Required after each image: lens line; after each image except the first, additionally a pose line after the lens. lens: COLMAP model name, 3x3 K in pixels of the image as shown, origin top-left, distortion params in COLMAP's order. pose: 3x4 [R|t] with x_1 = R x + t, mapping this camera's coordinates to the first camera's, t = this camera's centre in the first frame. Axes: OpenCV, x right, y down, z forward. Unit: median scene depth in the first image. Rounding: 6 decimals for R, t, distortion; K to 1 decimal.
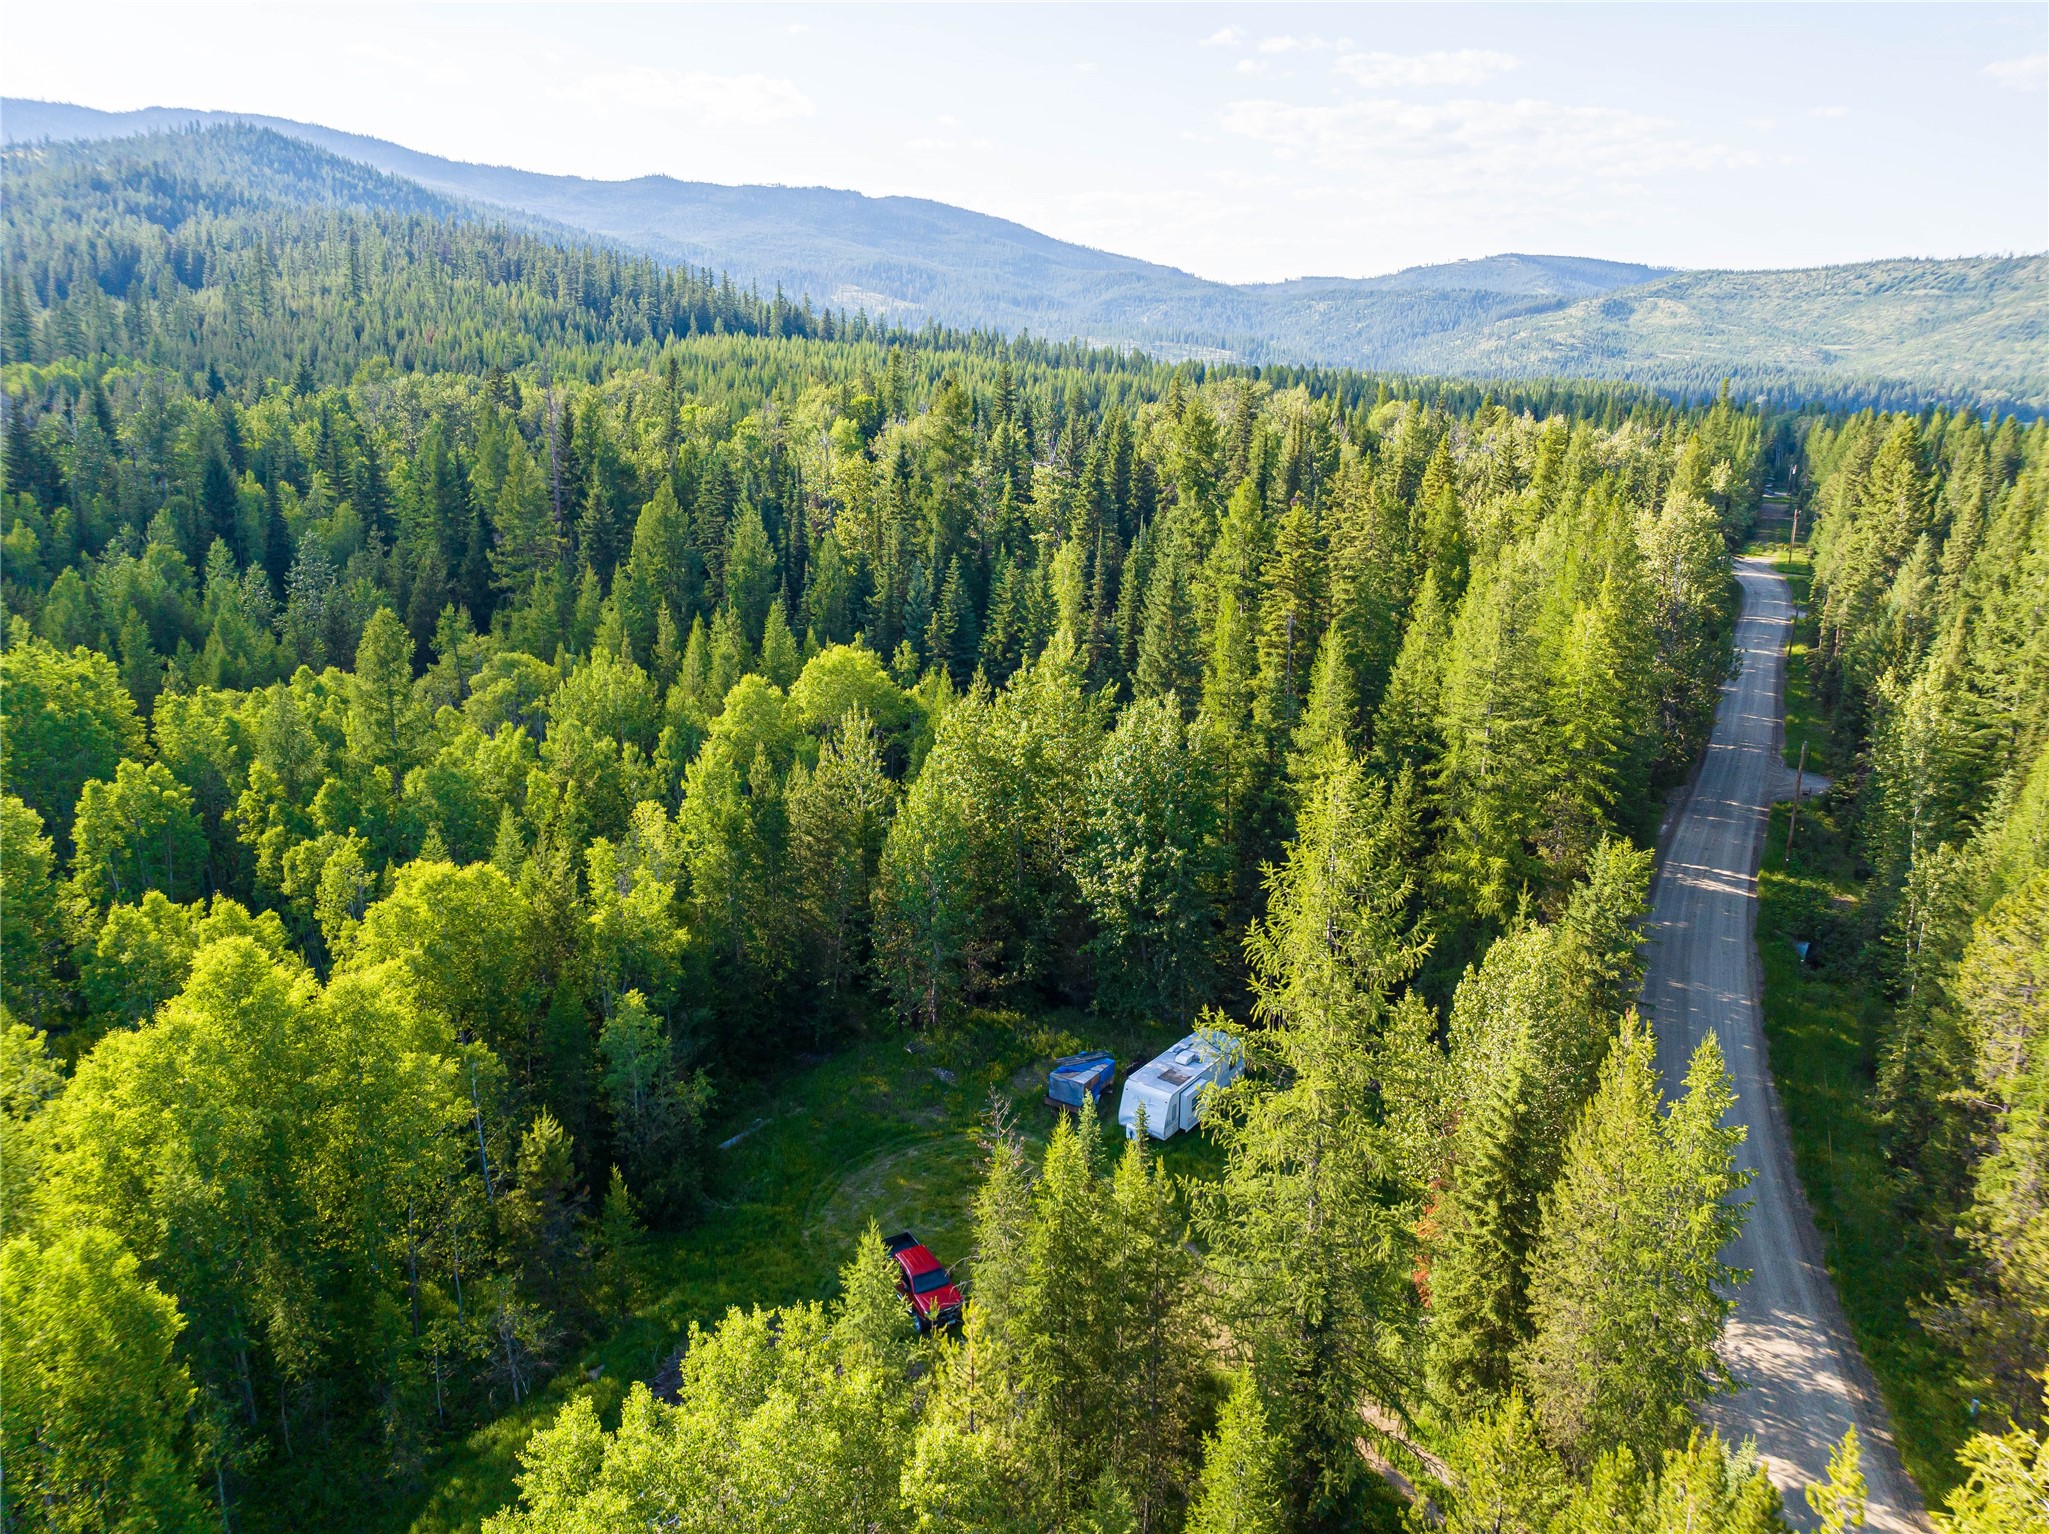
lens RADIAL K [[1430.3, 0, 1029.9], [0, 1430.3, 776.5], [0, 0, 1]] dist [-0.062369, 0.031308]
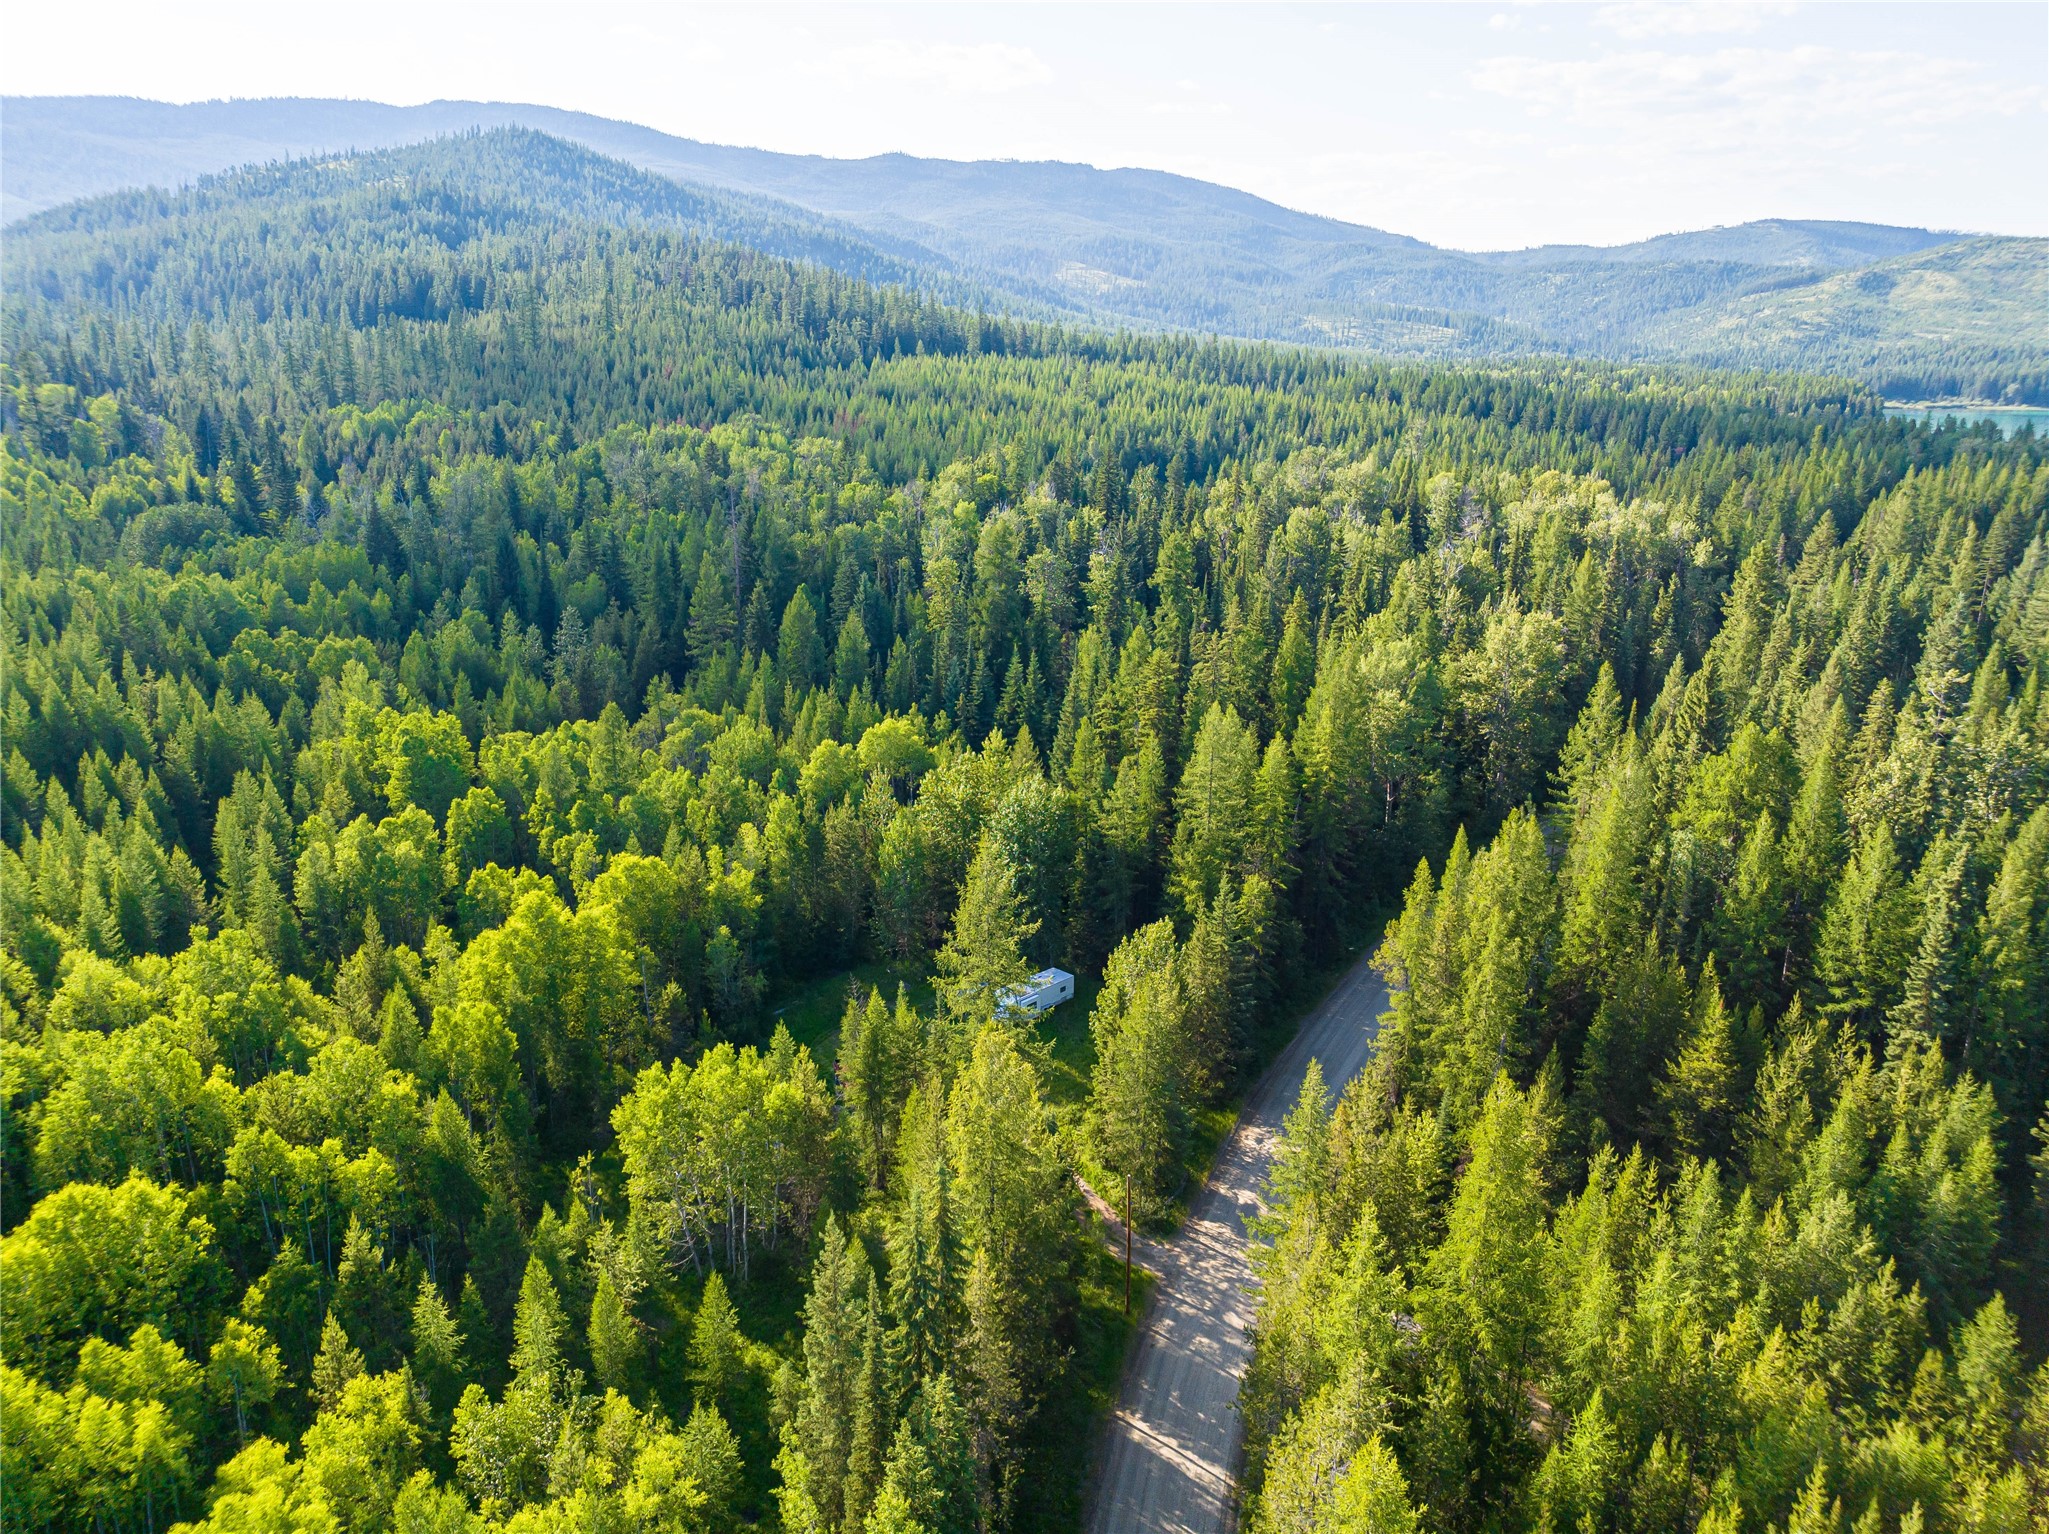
lens RADIAL K [[1430.3, 0, 1021.5], [0, 1430.3, 771.9], [0, 0, 1]] dist [-0.062369, 0.031308]
pose [[0.987140, 0.038888, -0.155053, 0.177006], [-0.036188, 0.999141, 0.020200, -0.048811], [0.155705, -0.014330, 0.987700, -0.366031]]
